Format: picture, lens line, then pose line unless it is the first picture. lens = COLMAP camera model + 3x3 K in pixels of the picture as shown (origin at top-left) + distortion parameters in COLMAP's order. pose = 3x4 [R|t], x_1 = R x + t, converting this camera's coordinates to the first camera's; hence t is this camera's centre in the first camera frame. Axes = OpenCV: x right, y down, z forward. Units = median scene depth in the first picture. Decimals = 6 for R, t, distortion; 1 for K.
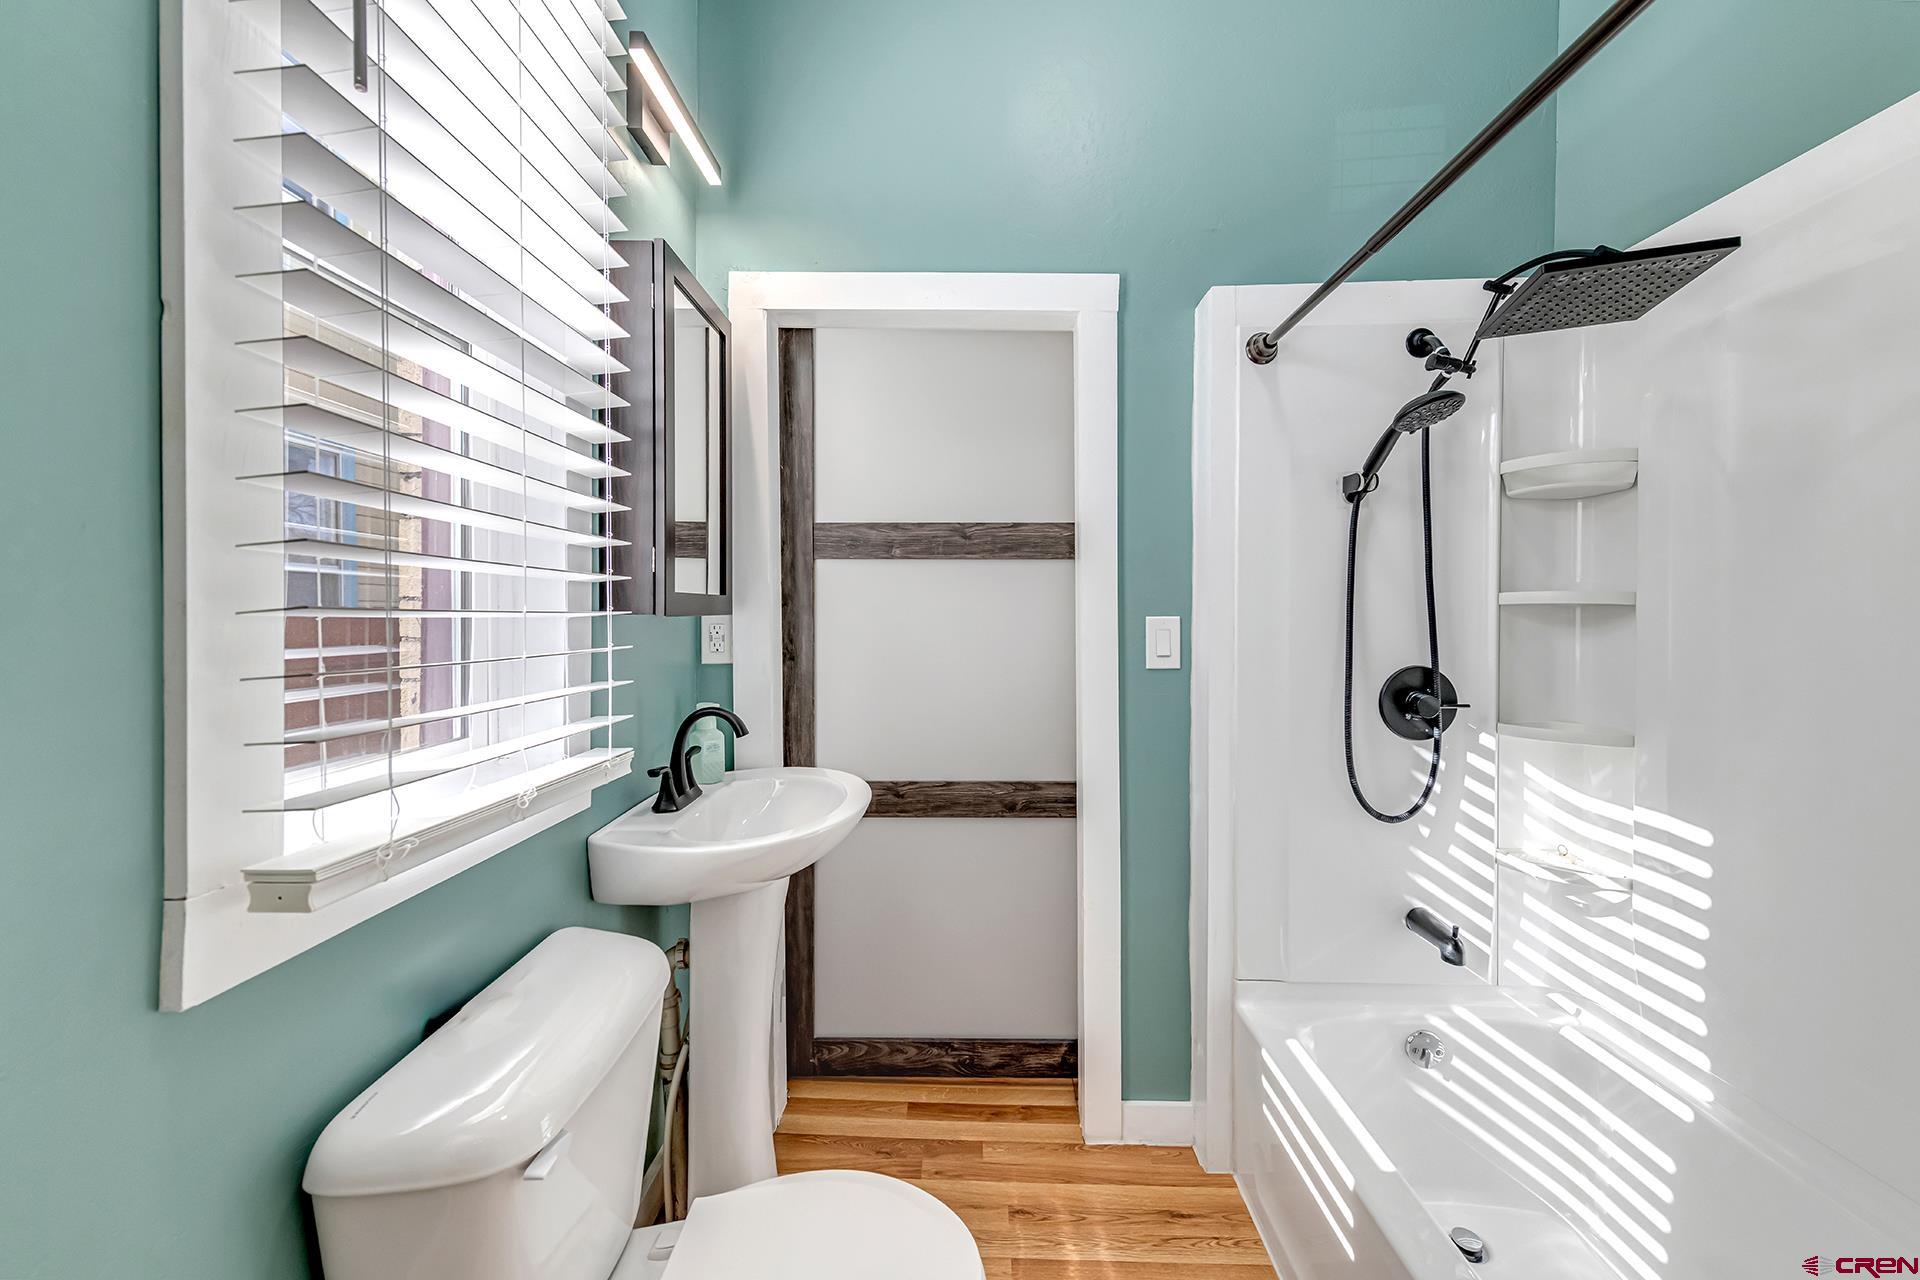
lens RADIAL K [[891.8, 0, 958.0], [0, 891.8, 629.6], [0, 0, 1]] dist [0.011999, -0.000279]
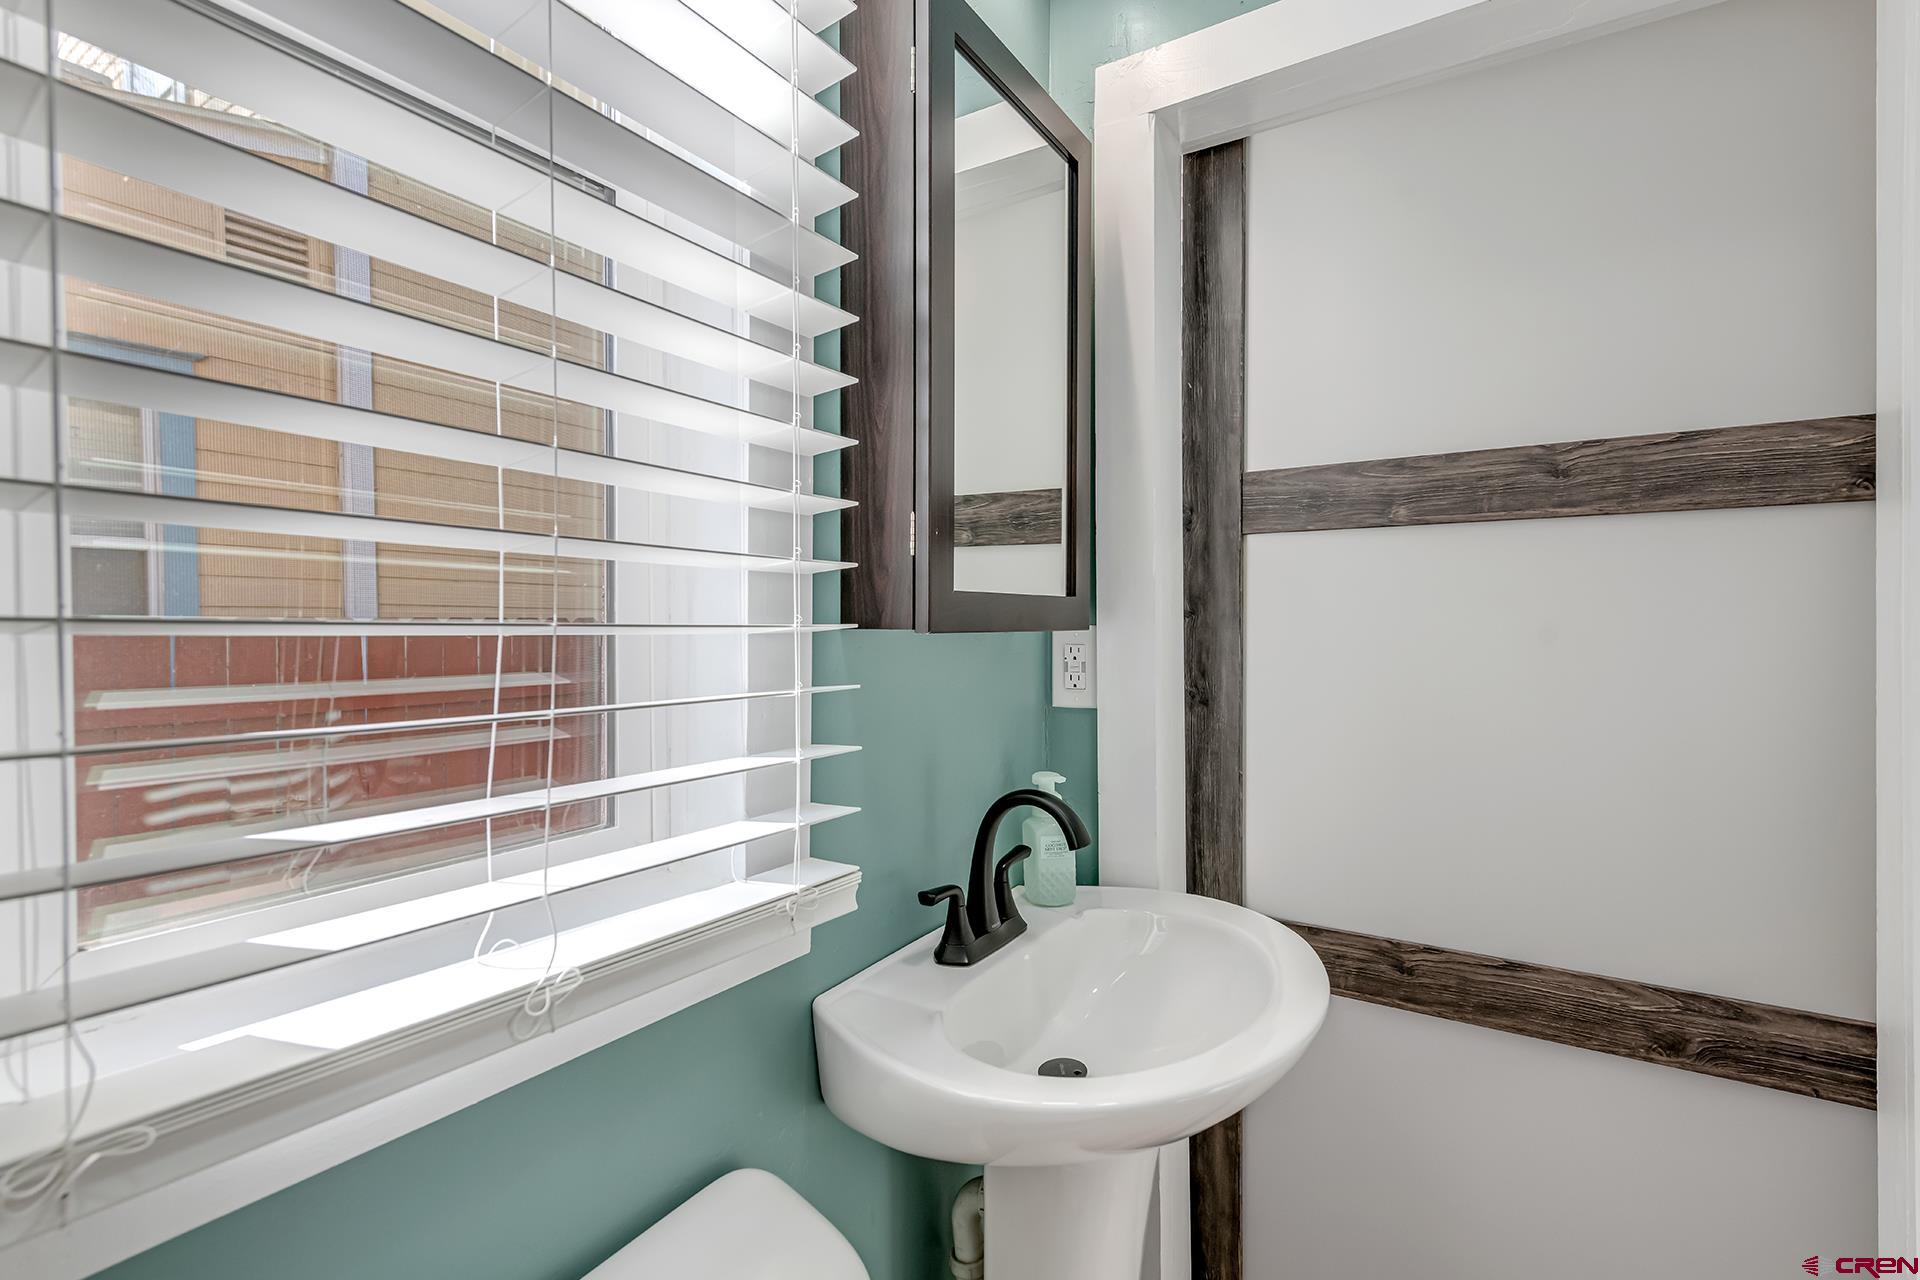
lens RADIAL K [[891.8, 0, 960.2], [0, 891.8, 633.3], [0, 0, 1]] dist [0.011999, -0.000279]
pose [[0.852523, 0.005094, -0.522666, -0.013544], [-0.010500, 0.999918, -0.007380, -0.008516], [0.522585, 0.011780, 0.852506, 0.428857]]
